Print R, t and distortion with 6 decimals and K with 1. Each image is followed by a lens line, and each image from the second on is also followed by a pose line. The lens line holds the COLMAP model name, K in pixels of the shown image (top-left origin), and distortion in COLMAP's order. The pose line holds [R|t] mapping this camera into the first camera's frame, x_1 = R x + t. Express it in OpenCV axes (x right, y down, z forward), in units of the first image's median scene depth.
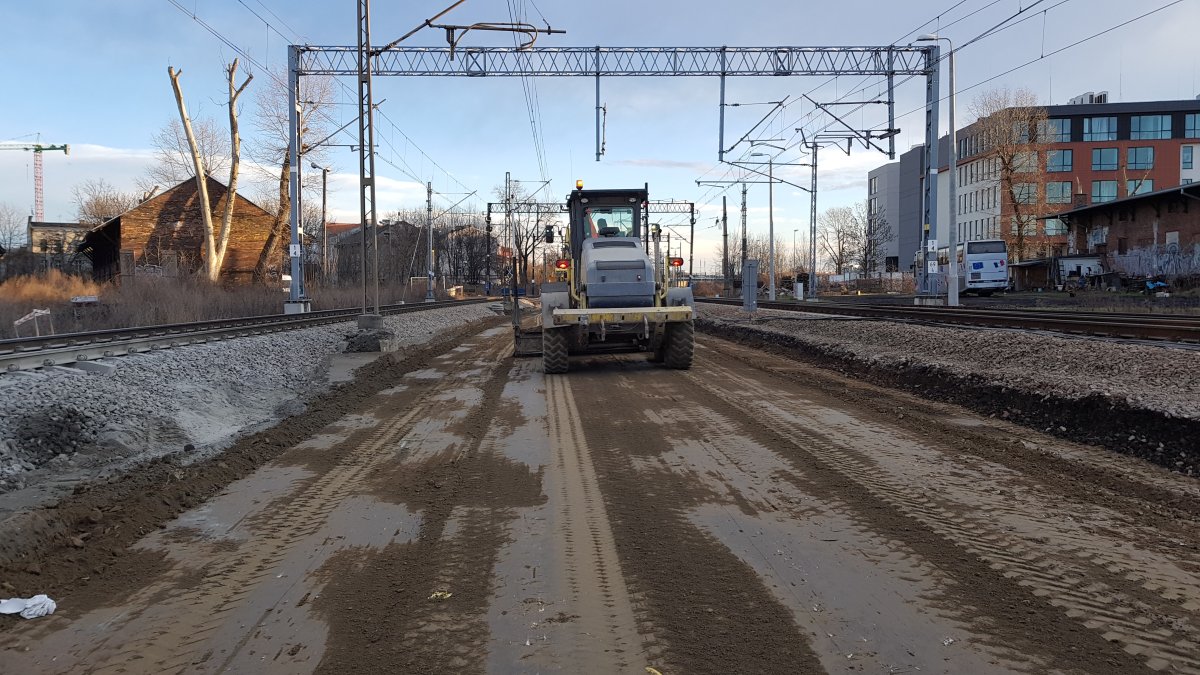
lens RADIAL K [[1019.9, 0, 625.5], [0, 1019.9, 335.2], [0, 0, 1]] dist [0.072512, -0.114916]
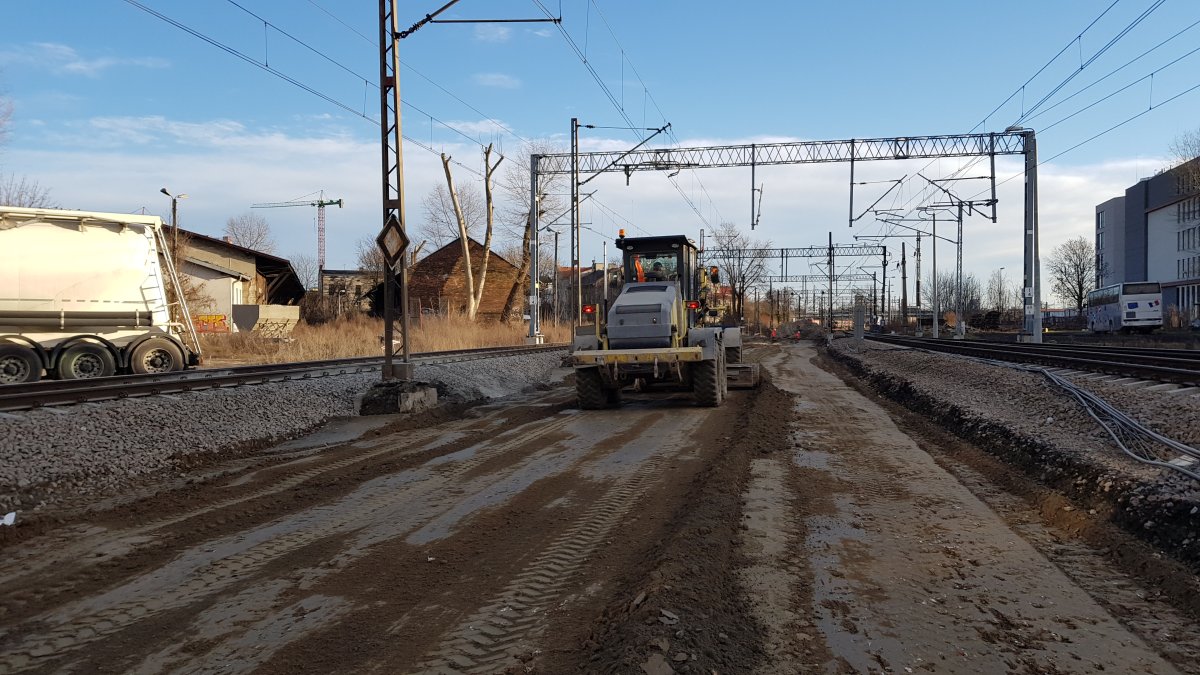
lens RADIAL K [[1019.9, 0, 596.6], [0, 1019.9, 342.0], [0, 0, 1]] dist [0.072512, -0.114916]
pose [[0.969107, 0.004148, -0.246606, 0.055089], [-0.011262, 0.999560, -0.027442, 0.006234], [0.246384, 0.029372, 0.968727, -0.169723]]
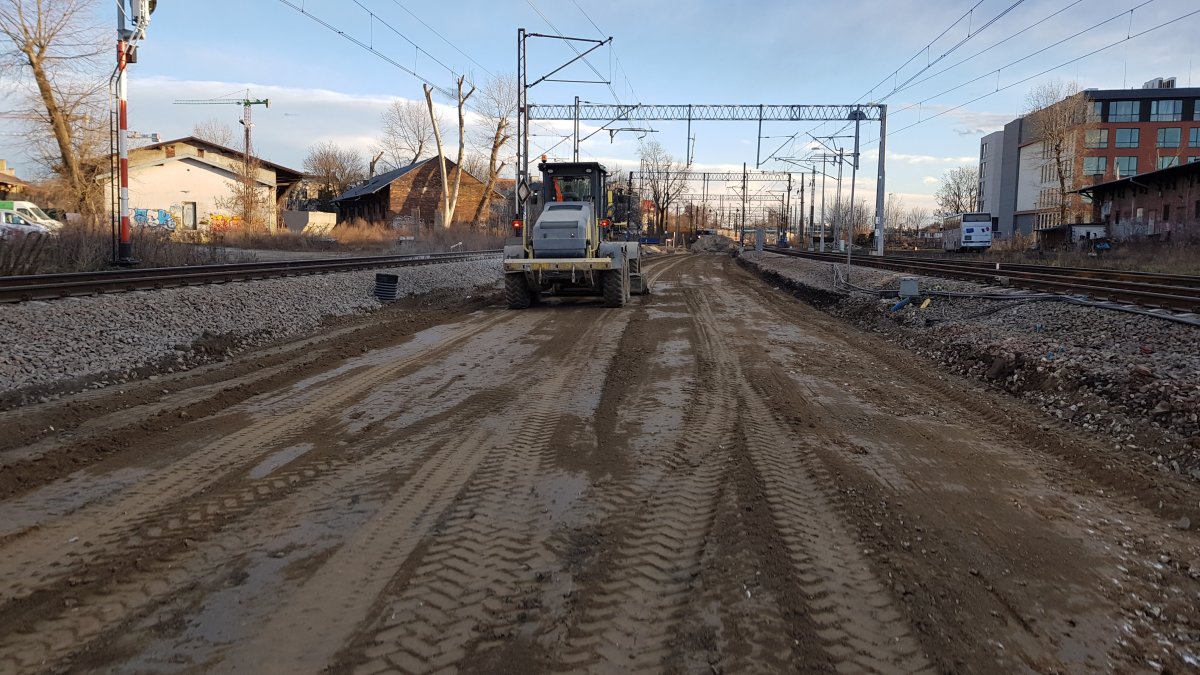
lens RADIAL K [[1019.9, 0, 591.6], [0, 1019.9, 349.8], [0, 0, 1]] dist [0.072512, -0.114916]
pose [[0.984852, 0.046196, -0.167133, 0.065554], [-0.035472, 0.997149, 0.066594, 0.018207], [0.169733, -0.059656, 0.983683, -0.437861]]
